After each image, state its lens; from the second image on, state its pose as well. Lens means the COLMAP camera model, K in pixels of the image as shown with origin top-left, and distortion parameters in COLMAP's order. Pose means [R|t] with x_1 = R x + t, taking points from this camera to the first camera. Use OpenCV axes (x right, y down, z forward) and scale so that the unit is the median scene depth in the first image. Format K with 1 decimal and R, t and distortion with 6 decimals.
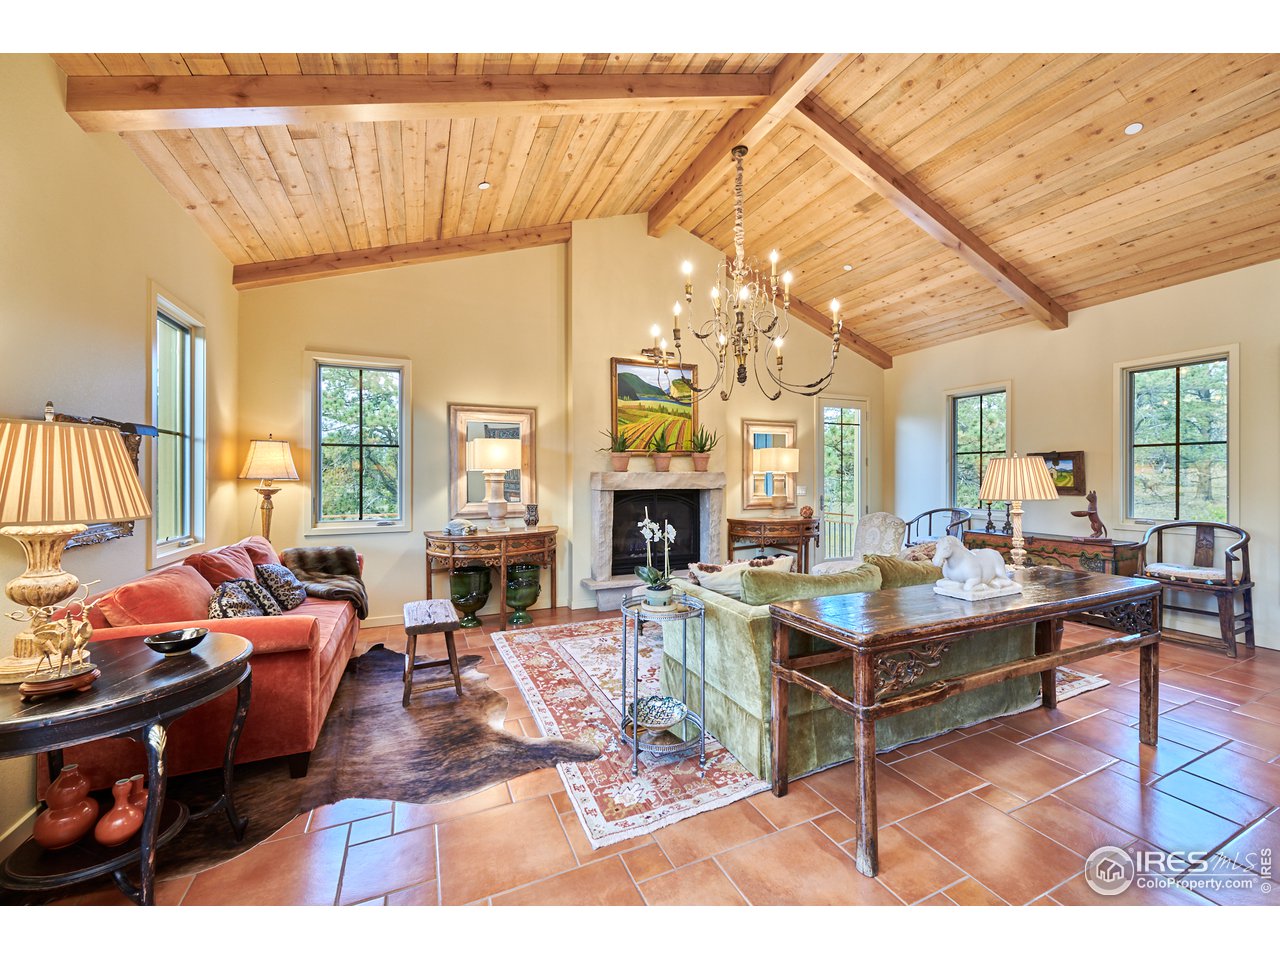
lens RADIAL K [[513.1, 0, 645.5], [0, 513.1, 476.1], [0, 0, 1]] dist [0.001157, -0.000113]
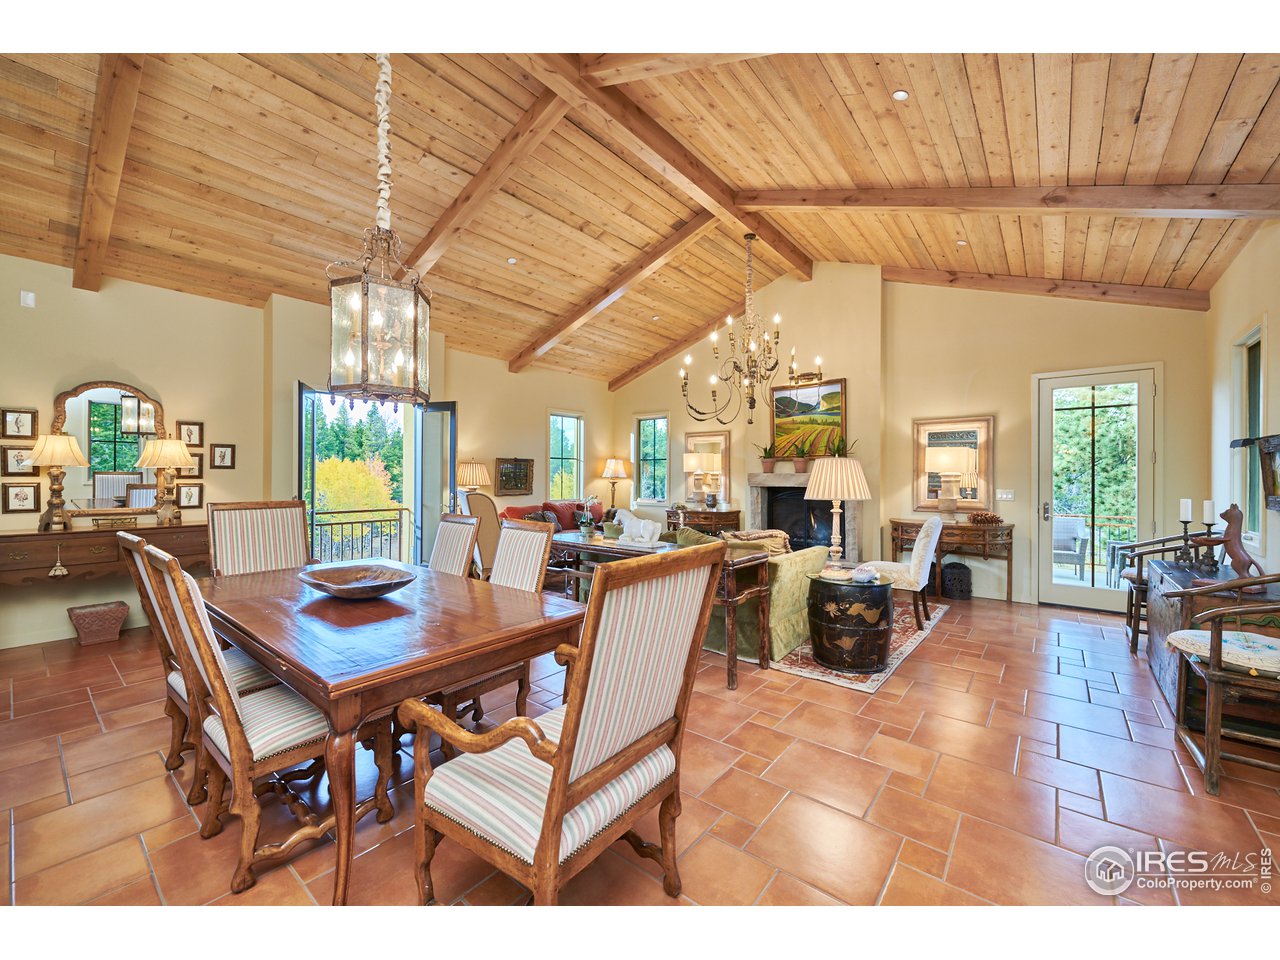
lens RADIAL K [[513.1, 0, 645.5], [0, 513.1, 476.1], [0, 0, 1]] dist [0.001157, -0.000113]
pose [[0.437058, 0.003809, -0.899425, 0.961886], [-0.004053, 0.999989, 0.002265, -0.002398], [0.899424, 0.002656, 0.437068, 0.120845]]
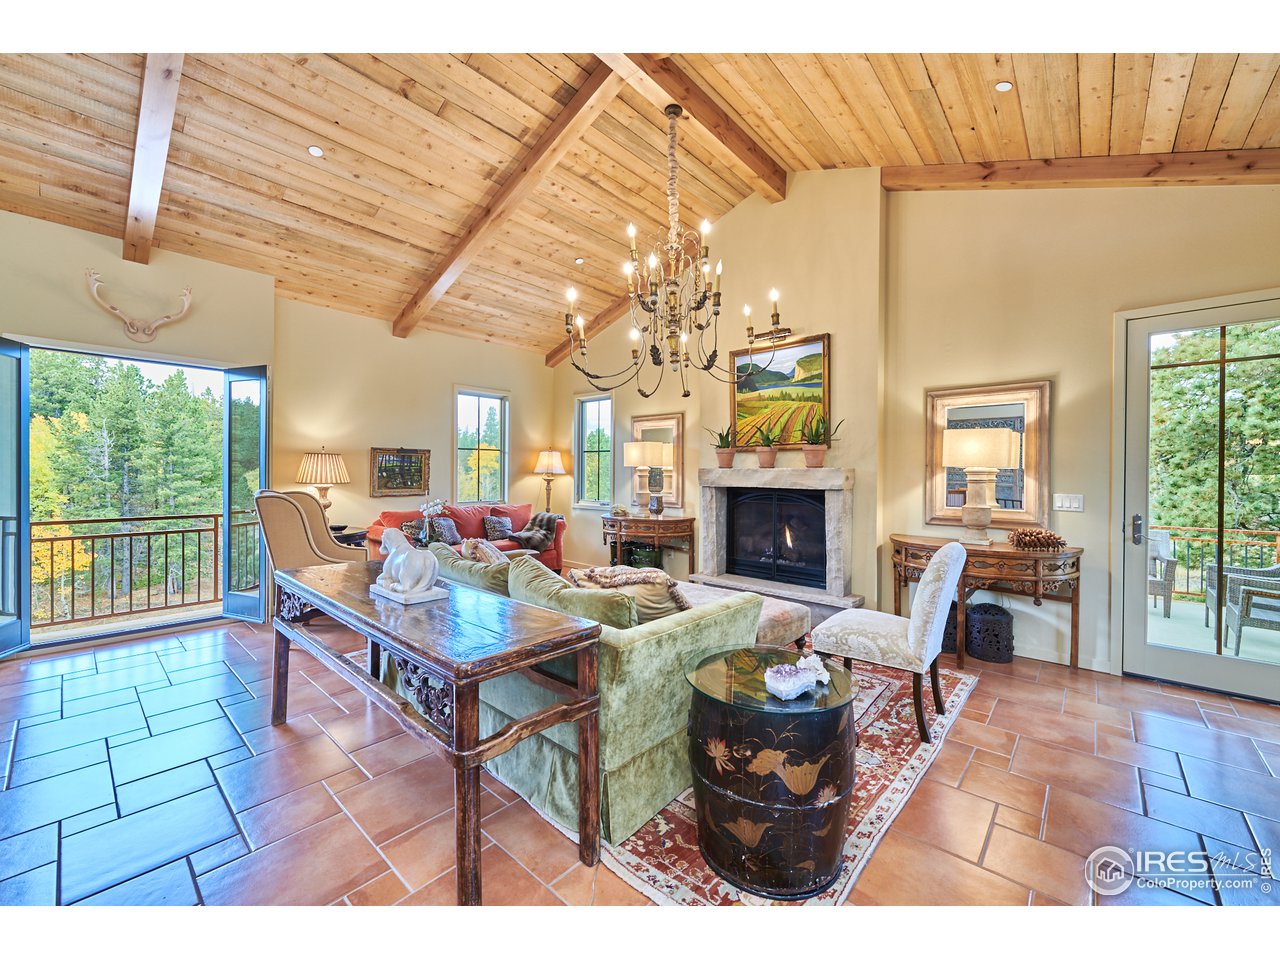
lens RADIAL K [[513.1, 0, 645.5], [0, 513.1, 476.1], [0, 0, 1]] dist [0.001157, -0.000113]
pose [[0.396495, 0.011524, -0.917965, 0.748092], [-0.007214, 0.999929, 0.009437, -0.001596], [0.918008, 0.002880, 0.396550, 0.447242]]
